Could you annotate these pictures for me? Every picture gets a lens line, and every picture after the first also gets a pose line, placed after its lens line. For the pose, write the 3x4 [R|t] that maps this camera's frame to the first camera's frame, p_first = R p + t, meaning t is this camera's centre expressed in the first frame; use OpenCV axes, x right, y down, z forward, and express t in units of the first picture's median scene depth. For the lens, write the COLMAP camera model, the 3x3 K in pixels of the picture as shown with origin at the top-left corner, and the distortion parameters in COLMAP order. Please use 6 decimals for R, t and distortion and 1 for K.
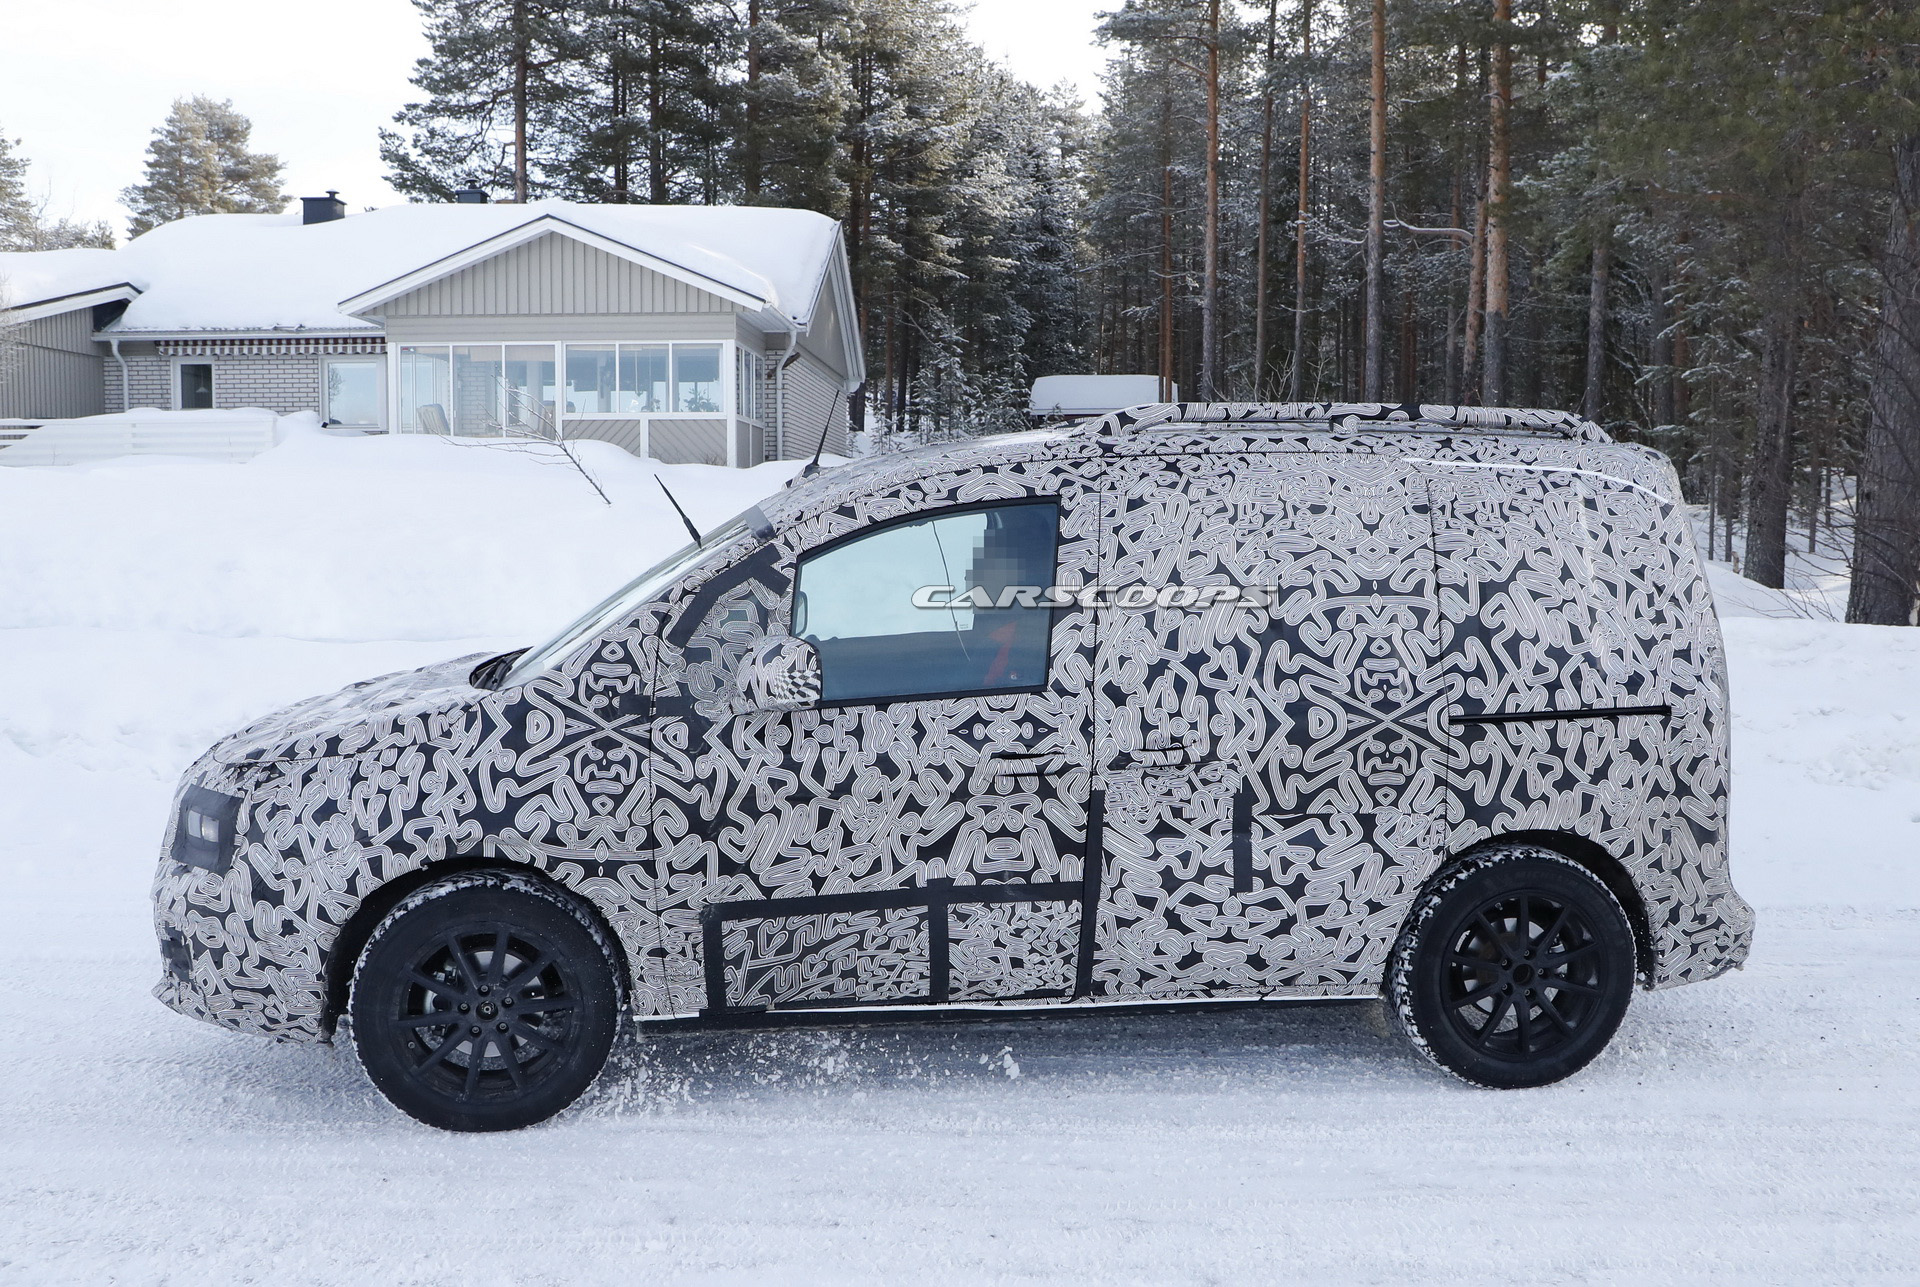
lens RADIAL K [[1673.7, 0, 980.3], [0, 1673.7, 683.5], [0, 0, 1]] dist [-0.084290, 0.057792]
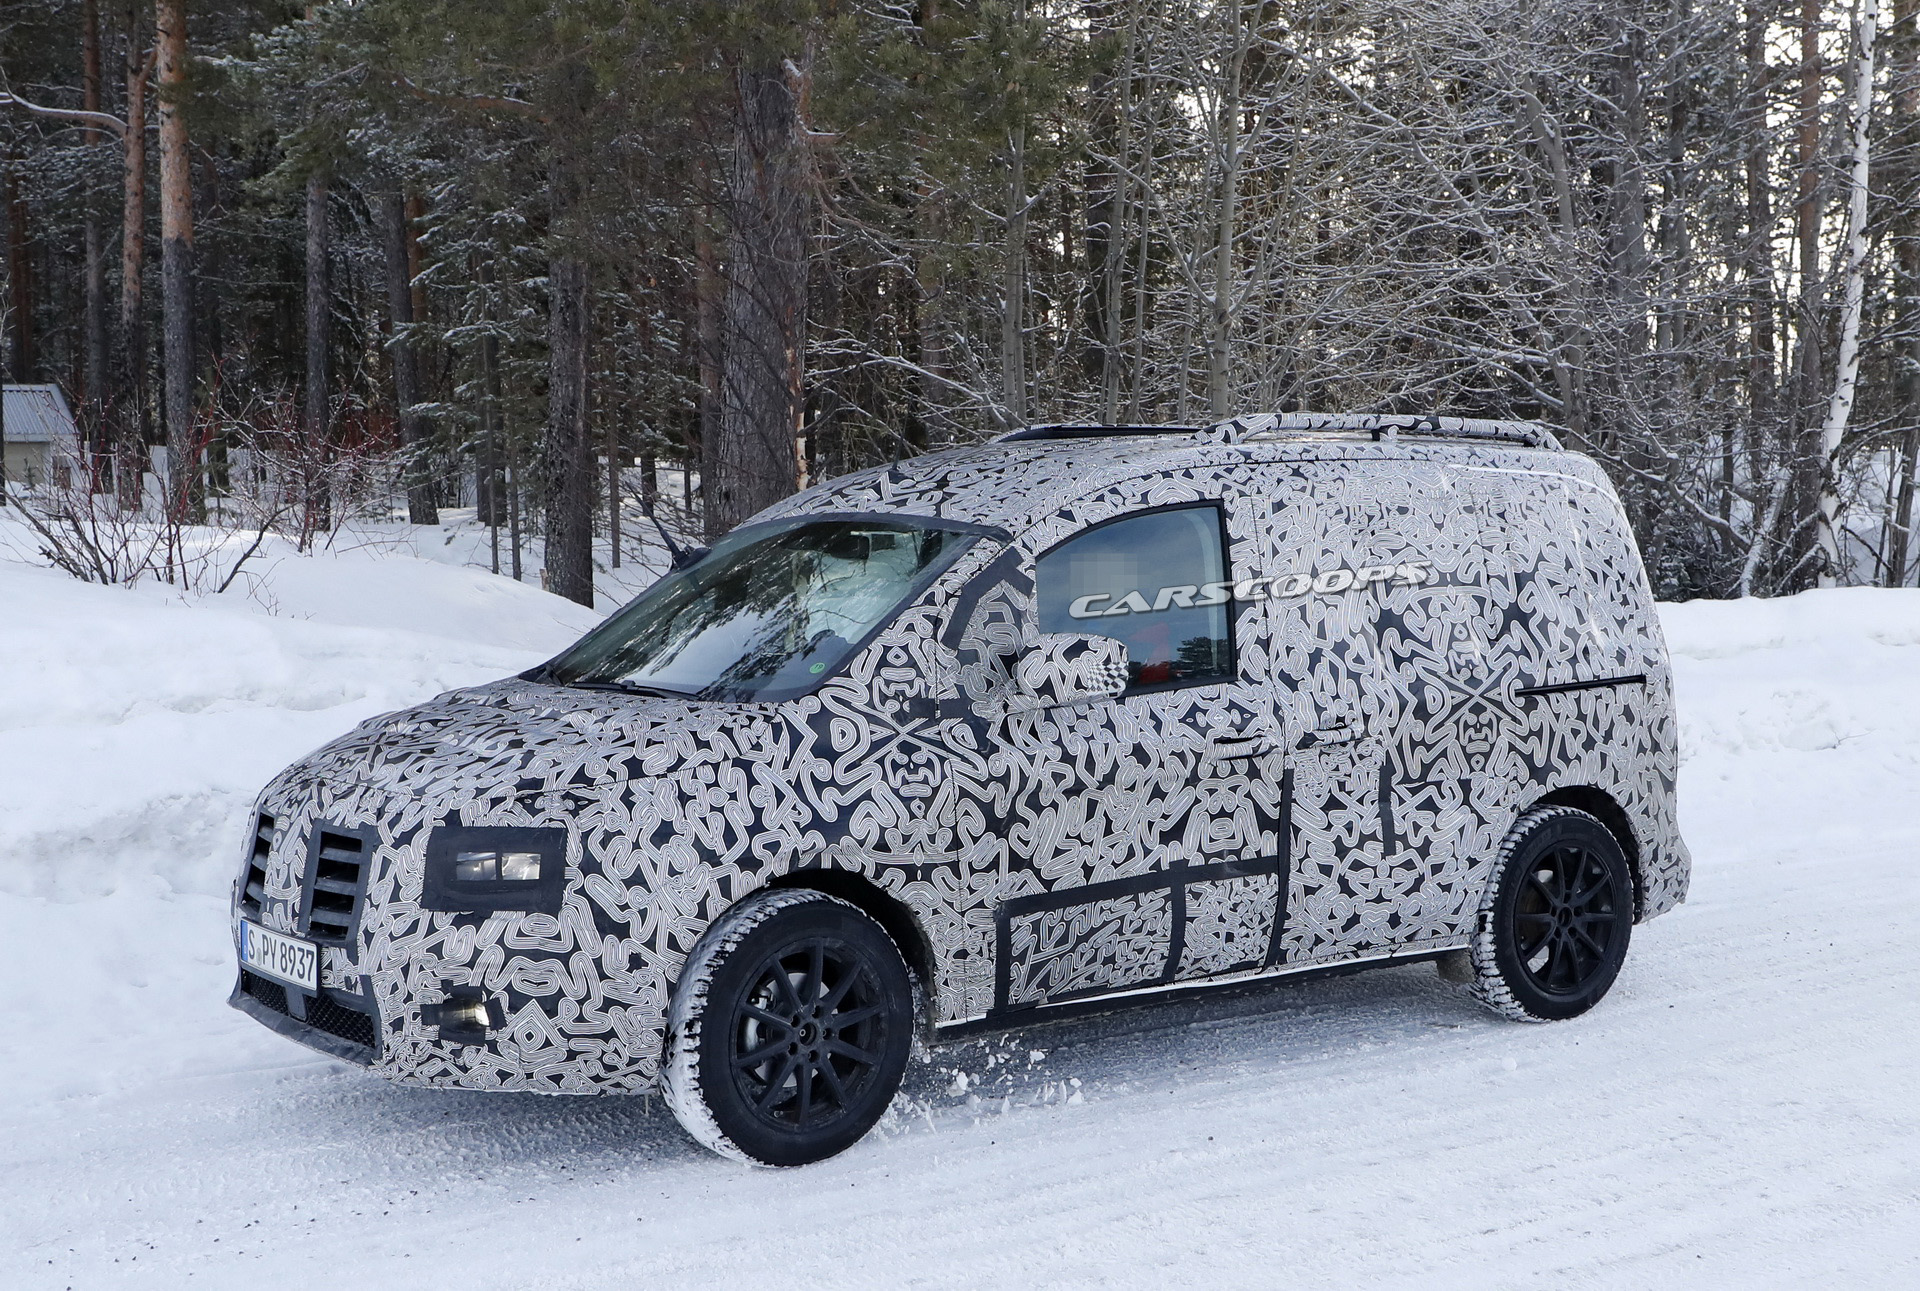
lens RADIAL K [[2507.7, 0, 1011.1], [0, 2507.7, 668.4], [0, 0, 1]] dist [-0.063651, -0.004365]
pose [[0.863802, -0.037596, 0.502427, -0.897917], [0.063316, 0.997407, -0.034221, 0.042832], [-0.499838, 0.061372, 0.863942, -0.318706]]
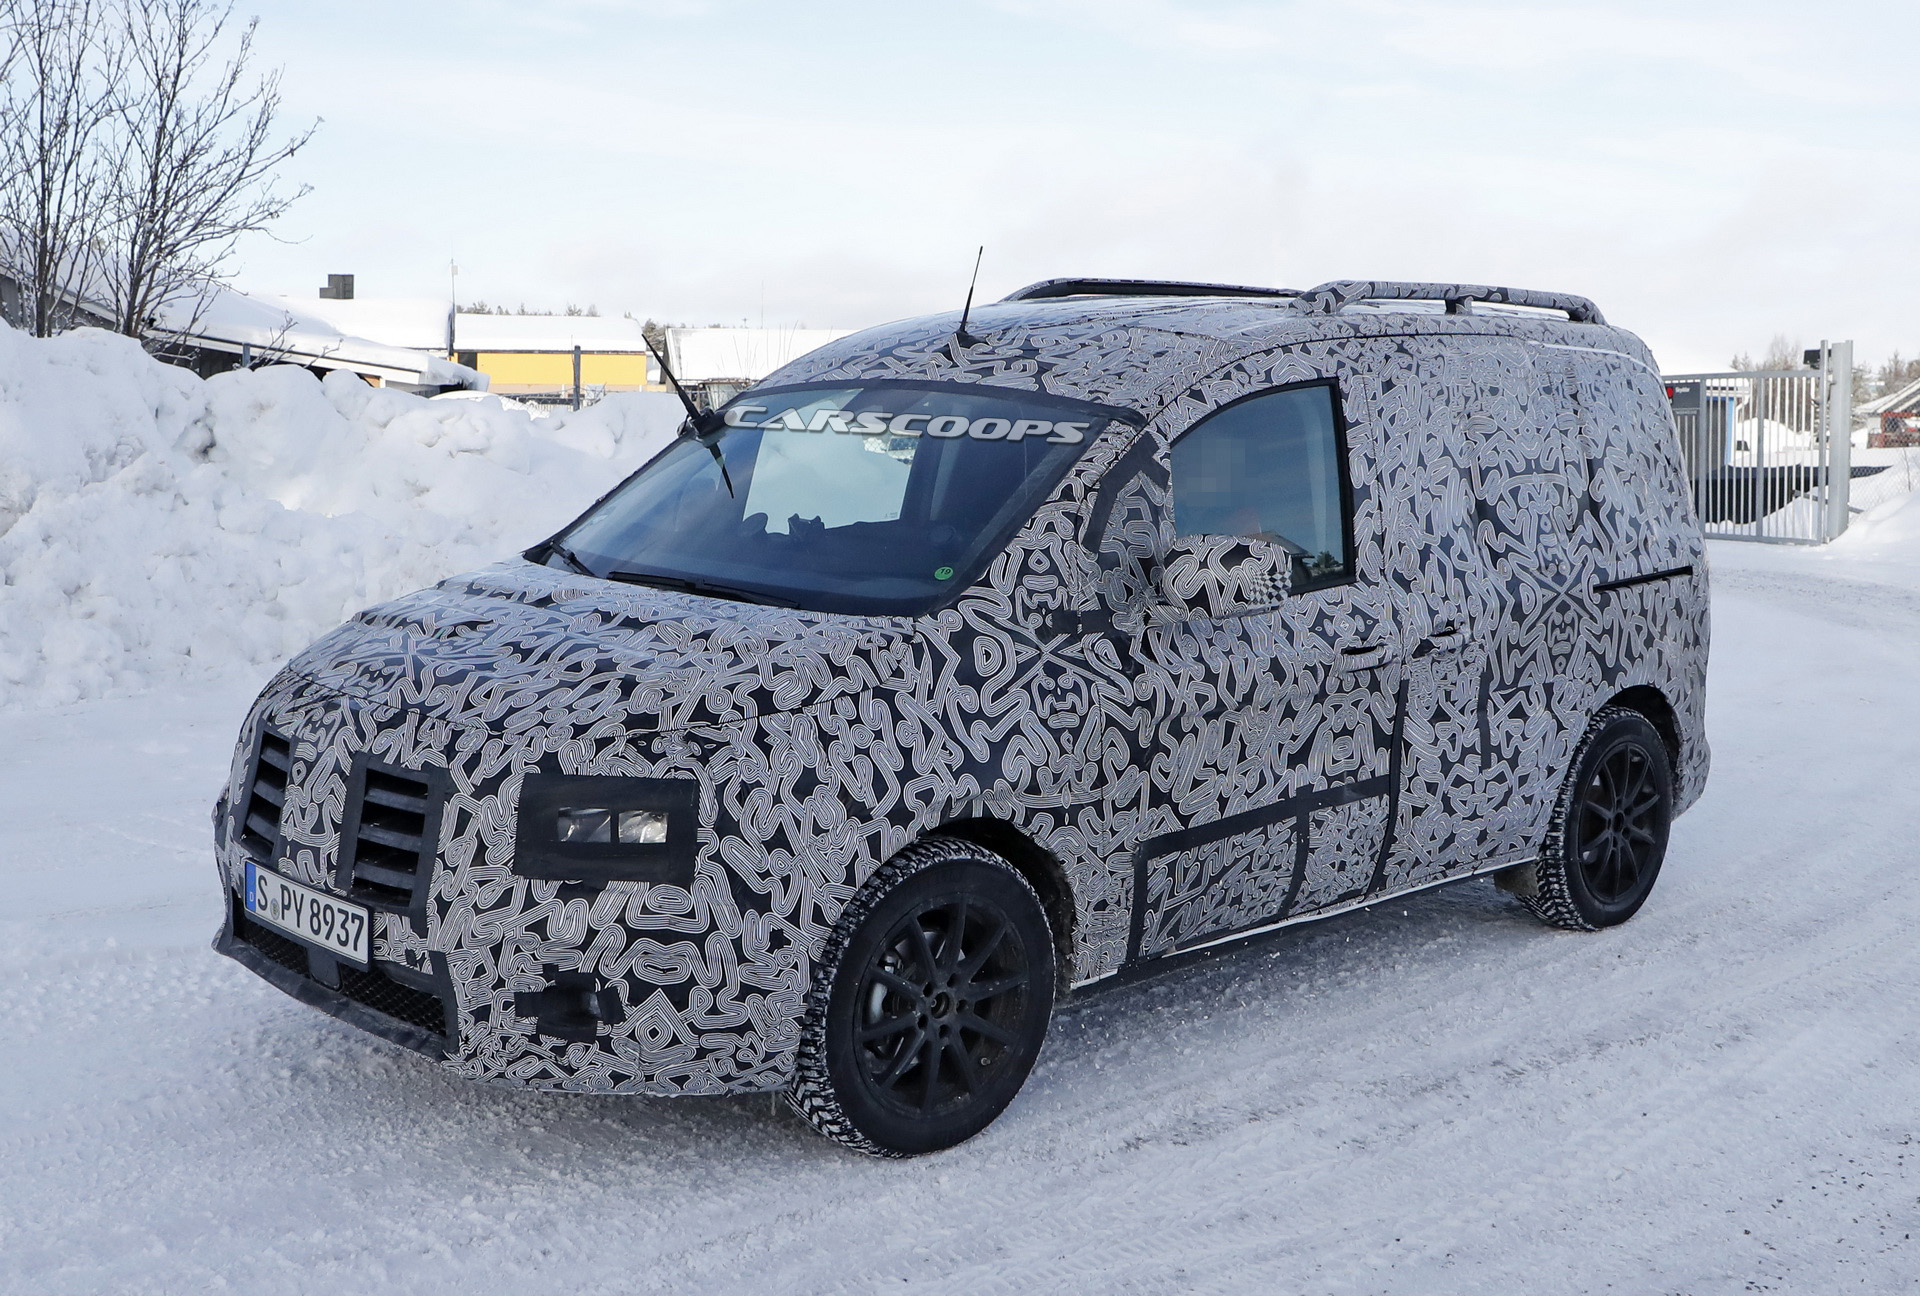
lens RADIAL K [[2237.5, 0, 887.2], [0, 2237.5, 582.8], [0, 0, 1]] dist [-0.116127, 0.005223]
pose [[0.805613, -0.052466, 0.590115, -0.940091], [0.044598, 0.998615, 0.027901, -0.042884], [-0.590761, 0.003840, 0.806837, 0.124763]]
